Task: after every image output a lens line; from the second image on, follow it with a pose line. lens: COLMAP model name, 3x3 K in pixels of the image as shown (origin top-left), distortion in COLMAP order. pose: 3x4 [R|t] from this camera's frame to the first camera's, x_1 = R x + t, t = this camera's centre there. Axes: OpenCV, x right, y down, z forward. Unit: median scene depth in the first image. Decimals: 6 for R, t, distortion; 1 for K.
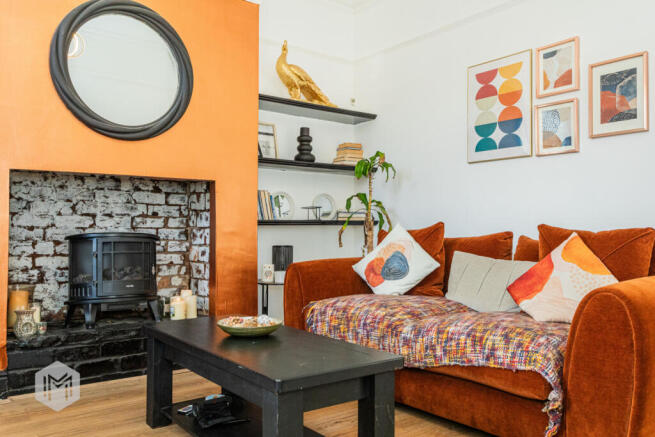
lens RADIAL K [[548.2, 0, 327.5], [0, 548.2, 218.5], [0, 0, 1]] dist [-0.002907, -0.003382]
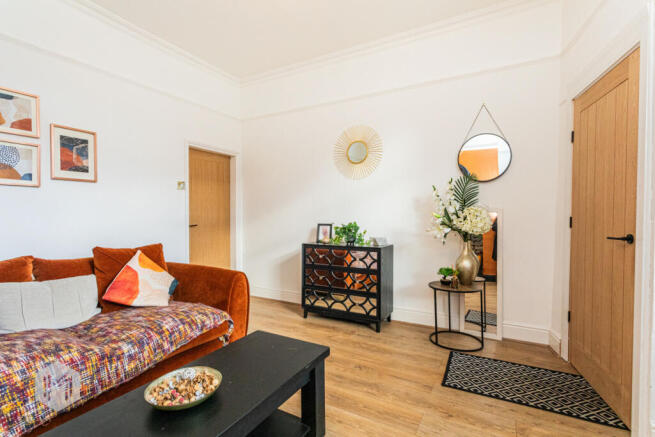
lens RADIAL K [[320.1, 0, 327.5], [0, 320.1, 218.5], [0, 0, 1]] dist [0.000108, 0.000086]
pose [[-0.424910, -0.020592, 0.905001, -0.547605], [-0.024398, 0.999639, 0.011290, -0.078989], [-0.904907, -0.017283, -0.425259, 0.761348]]
